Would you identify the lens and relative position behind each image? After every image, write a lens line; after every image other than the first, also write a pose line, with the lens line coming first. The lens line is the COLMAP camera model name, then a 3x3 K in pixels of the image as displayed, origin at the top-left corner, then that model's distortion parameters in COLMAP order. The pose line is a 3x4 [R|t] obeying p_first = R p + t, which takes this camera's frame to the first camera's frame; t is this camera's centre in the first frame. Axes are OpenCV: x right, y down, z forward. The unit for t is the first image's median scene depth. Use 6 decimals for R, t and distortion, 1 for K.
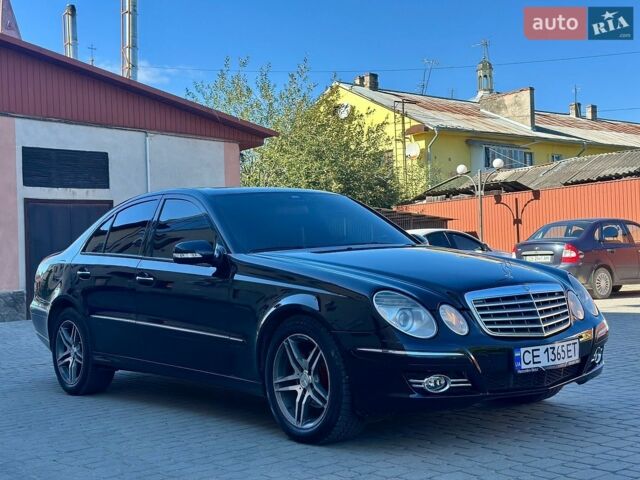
lens RADIAL K [[930.9, 0, 320.0], [0, 930.9, 240.0], [0, 0, 1]] dist [0.138130, -0.033542]
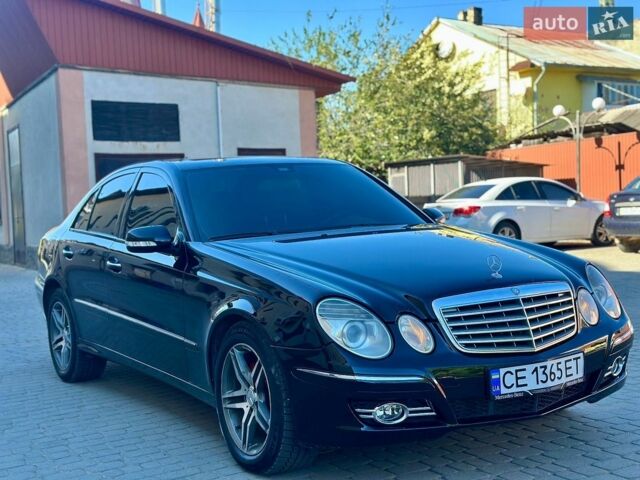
lens RADIAL K [[930.9, 0, 320.0], [0, 930.9, 240.0], [0, 0, 1]] dist [0.138130, -0.033542]
pose [[0.992328, -0.003023, -0.123600, 0.101351], [0.010952, 0.997920, 0.063522, -0.031183], [0.123151, -0.064388, 0.990297, 0.116328]]
